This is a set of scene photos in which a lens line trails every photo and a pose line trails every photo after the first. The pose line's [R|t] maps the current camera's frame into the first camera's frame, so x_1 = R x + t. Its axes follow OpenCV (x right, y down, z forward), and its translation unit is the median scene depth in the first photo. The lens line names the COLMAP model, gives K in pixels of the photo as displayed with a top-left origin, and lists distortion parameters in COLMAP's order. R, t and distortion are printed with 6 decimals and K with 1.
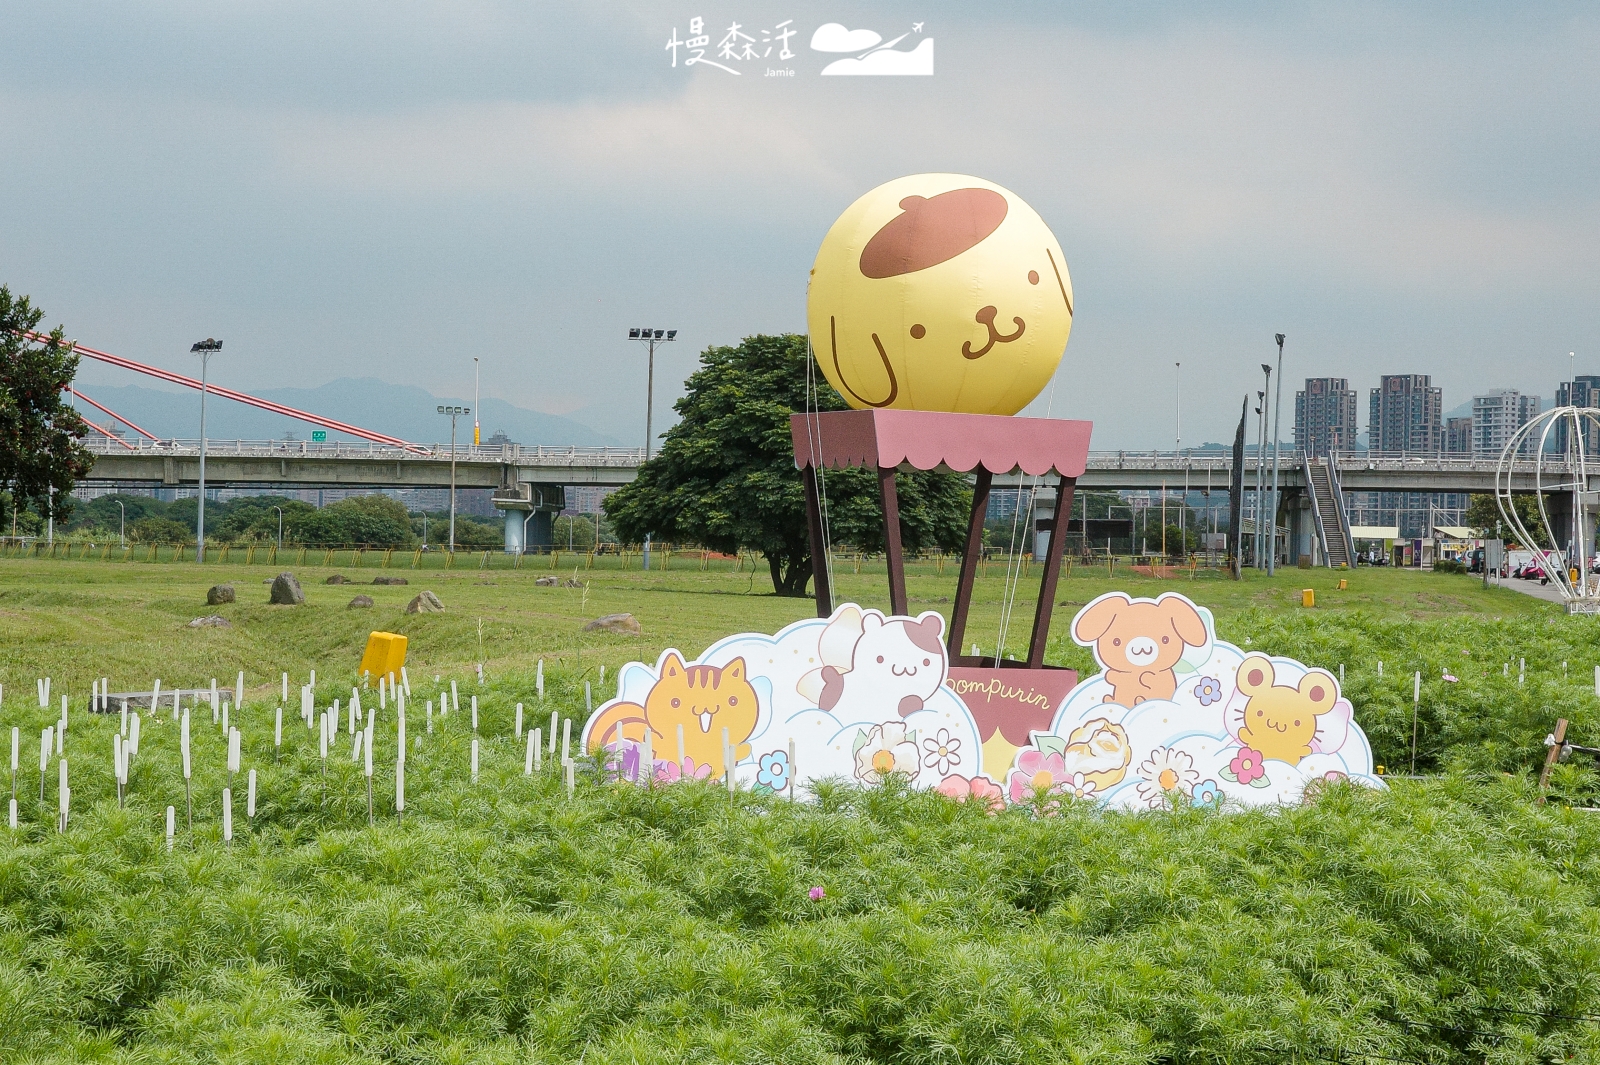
lens RADIAL K [[3203.9, 0, 799.4], [0, 3203.9, 532.4], [0, 0, 1]] dist [0.051674, 0.000000]
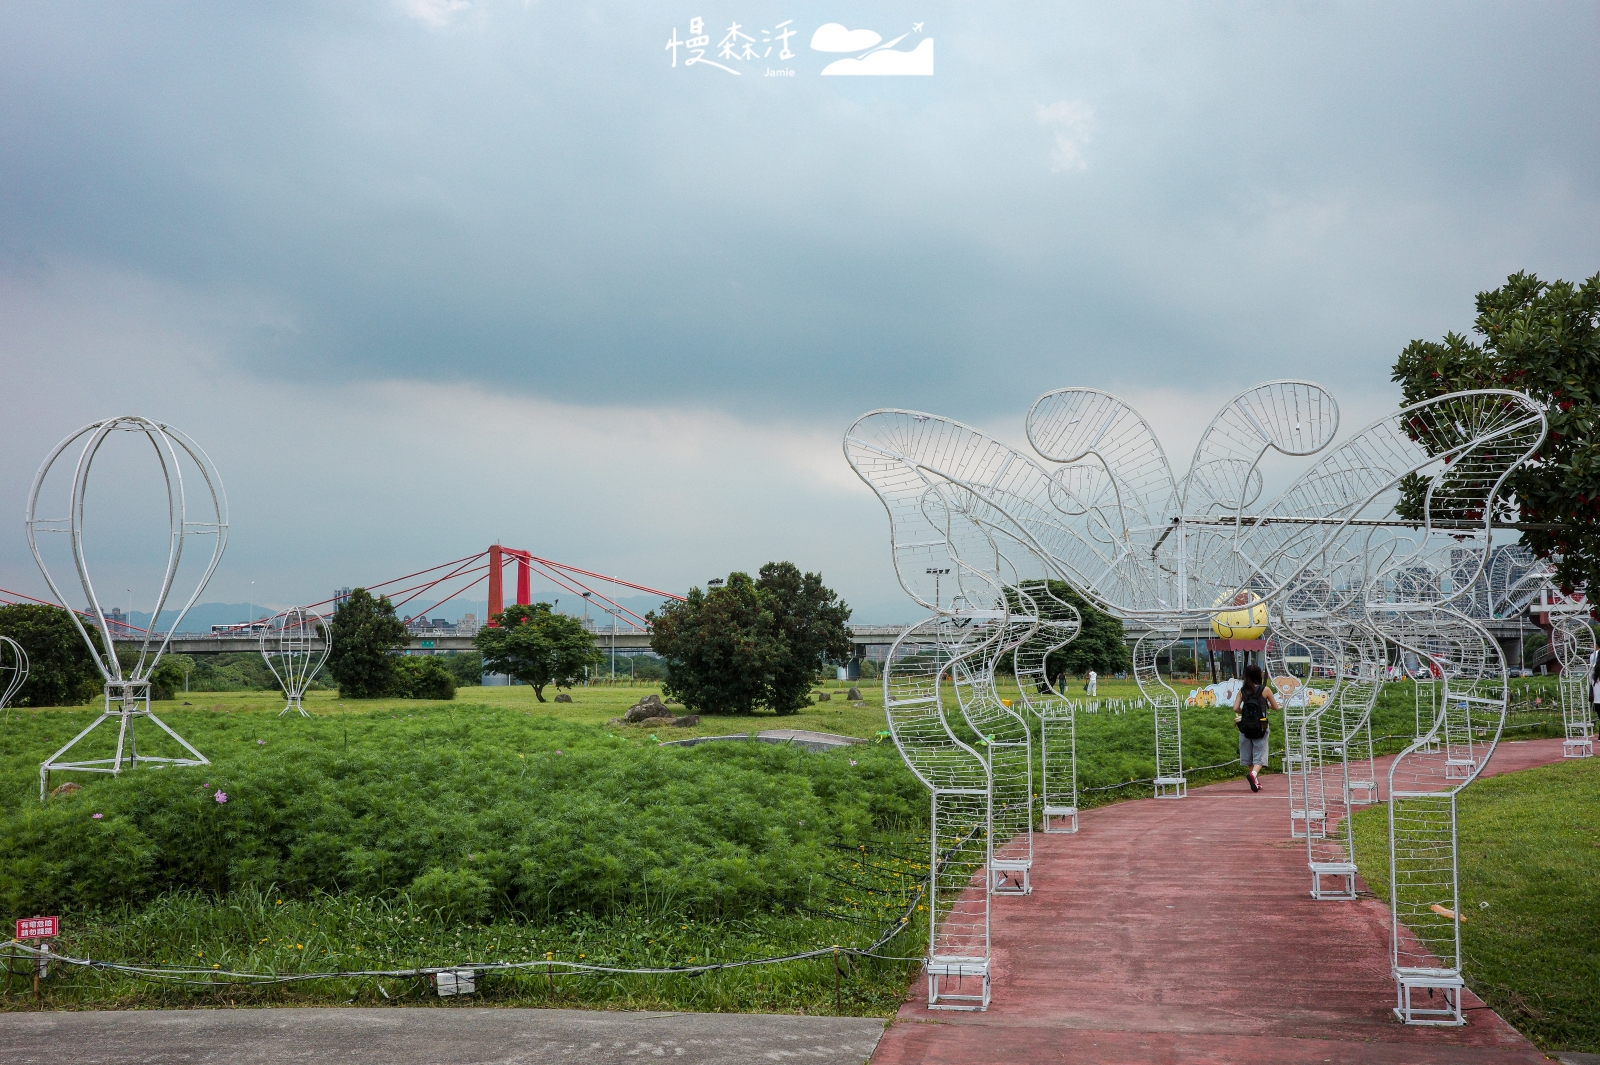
lens RADIAL K [[1765.6, 0, 801.5], [0, 1765.6, 531.4], [0, 0, 1]] dist [0.042239, 0.000000]
pose [[0.995390, -0.029306, -0.091326, -0.059361], [0.022125, 0.996655, -0.078667, -0.000527], [0.093326, 0.076284, 0.992709, -0.276496]]
